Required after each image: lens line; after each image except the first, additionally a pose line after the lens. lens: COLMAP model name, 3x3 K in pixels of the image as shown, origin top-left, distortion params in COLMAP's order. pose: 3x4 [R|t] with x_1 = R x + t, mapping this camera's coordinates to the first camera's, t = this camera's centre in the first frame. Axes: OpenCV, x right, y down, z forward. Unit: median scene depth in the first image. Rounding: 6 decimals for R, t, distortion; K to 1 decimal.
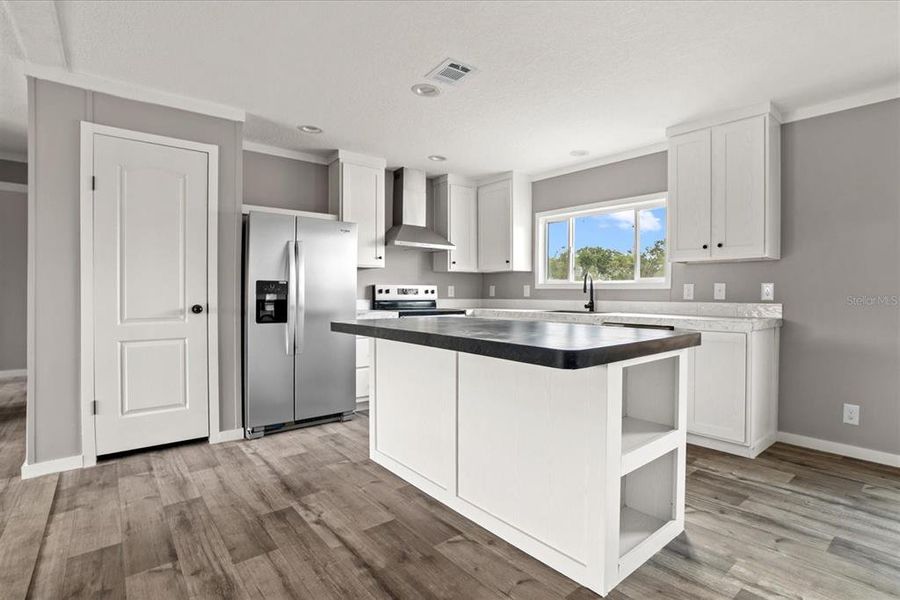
lens RADIAL K [[465.4, 0, 450.0], [0, 465.4, 300.0], [0, 0, 1]] dist [0.002793, 0.000516]
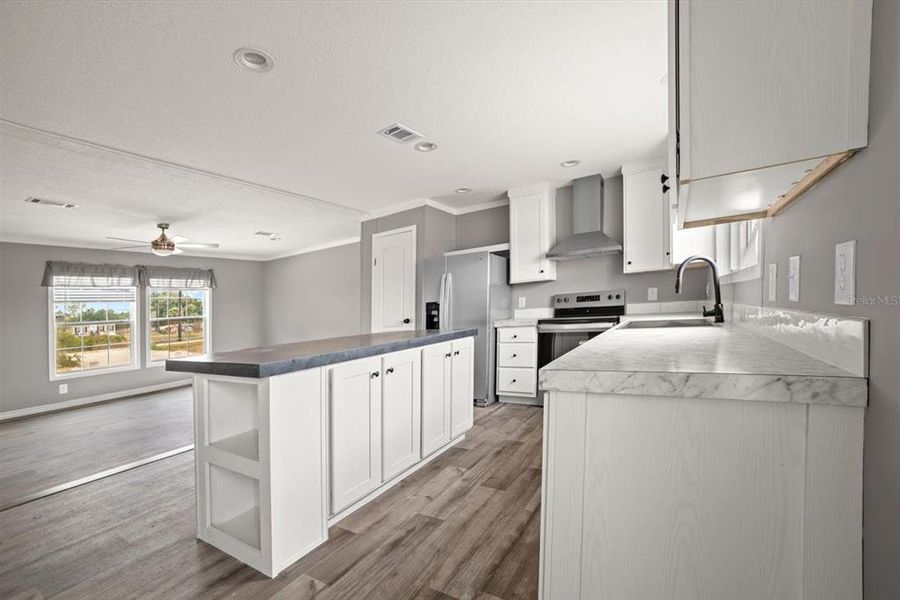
lens RADIAL K [[365.0, 0, 452.2], [0, 365.0, 305.0], [0, 0, 1]] dist [-0.000885, -0.000041]
pose [[0.352336, -0.033152, -0.935286, 0.629399], [0.051688, 0.998536, -0.015922, -0.007836], [0.934445, -0.042733, 0.353534, 0.511539]]
